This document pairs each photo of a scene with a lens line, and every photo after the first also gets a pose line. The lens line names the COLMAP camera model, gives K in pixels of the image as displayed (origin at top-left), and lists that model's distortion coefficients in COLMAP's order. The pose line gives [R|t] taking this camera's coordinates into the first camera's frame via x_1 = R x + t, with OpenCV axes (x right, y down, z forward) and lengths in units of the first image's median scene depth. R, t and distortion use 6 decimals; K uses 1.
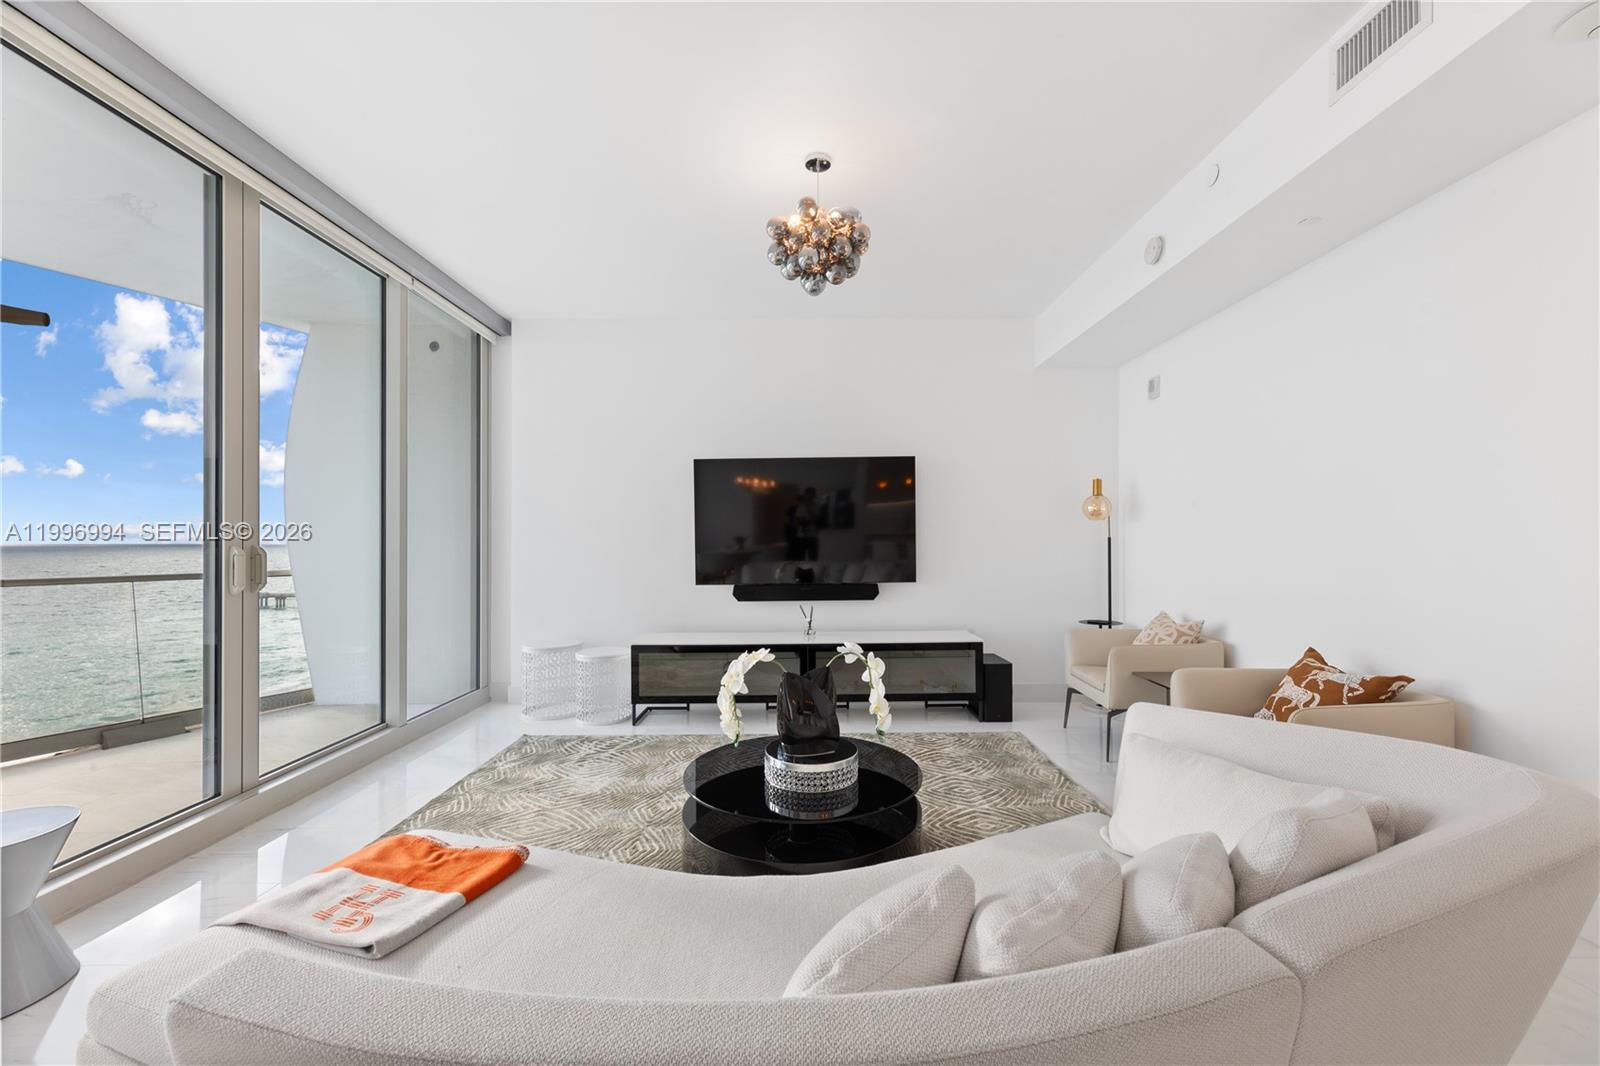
lens RADIAL K [[644.6, 0, 798.2], [0, 644.6, 535.1], [0, 0, 1]] dist [0.003004, -0.000367]
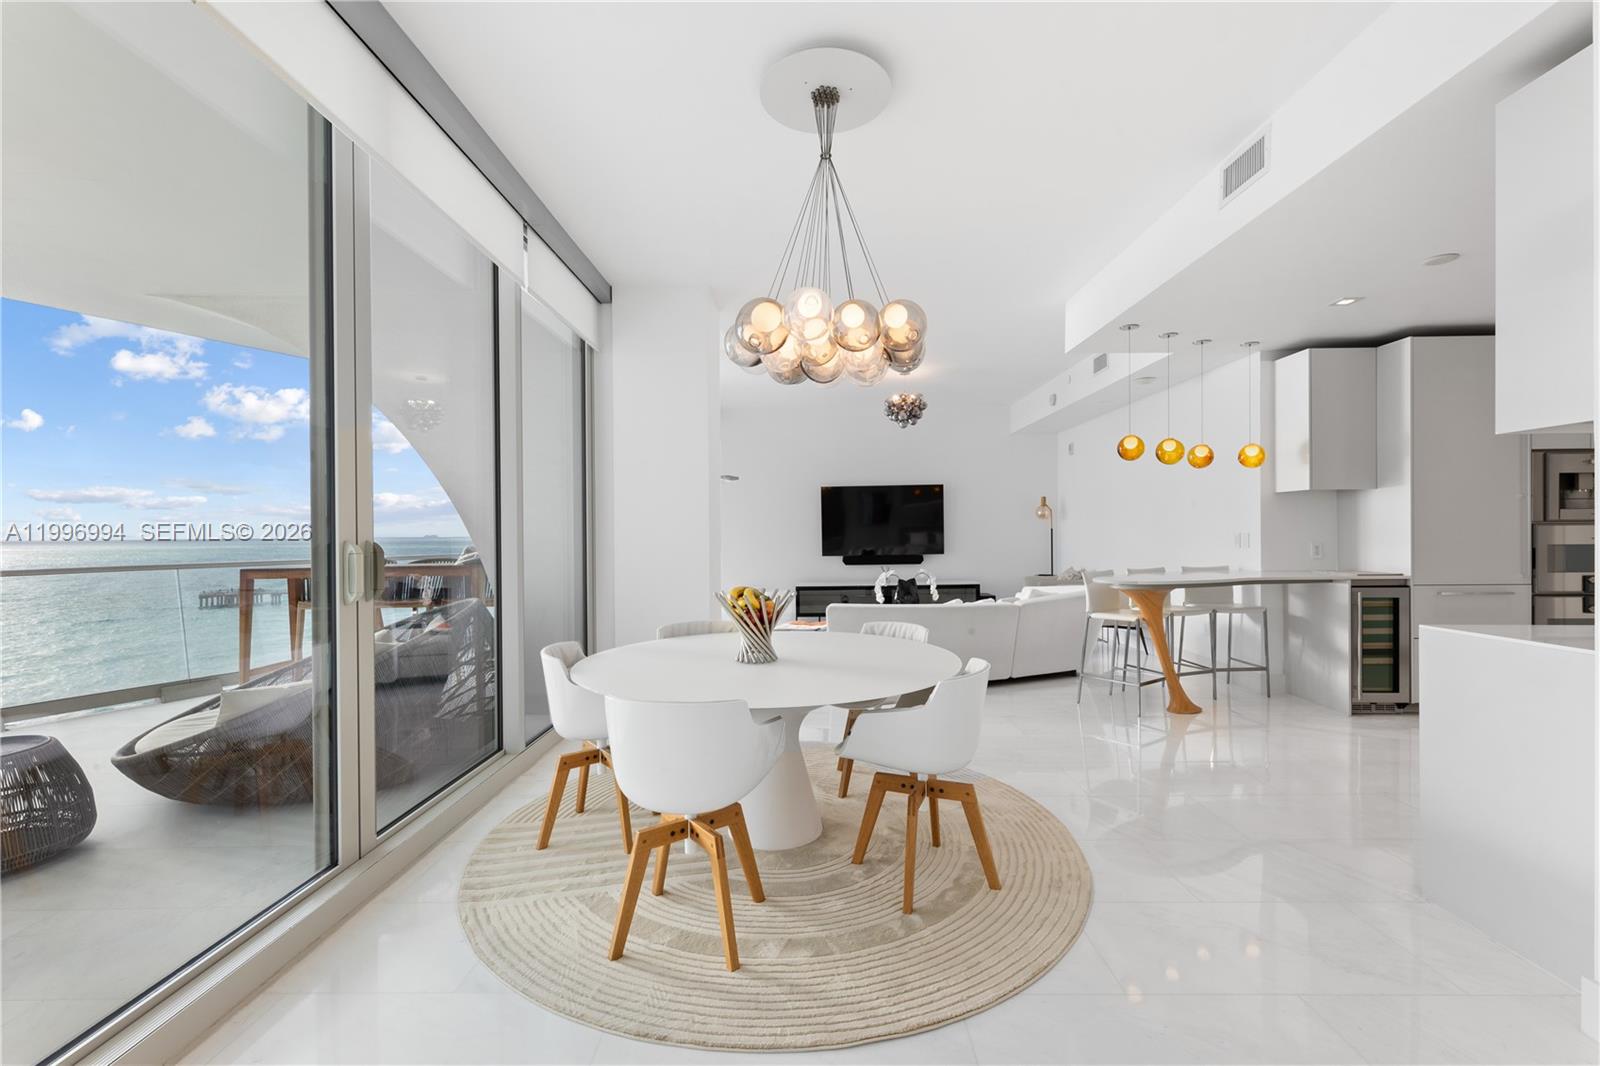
lens RADIAL K [[695.8, 0, 803.2], [0, 695.8, 535.4], [0, 0, 1]] dist [0.001567, -0.001010]
pose [[0.999966, -0.005029, -0.006500, -0.205959], [0.005112, 0.999903, 0.012941, -0.006542], [0.006434, -0.012974, 0.999895, -0.984416]]
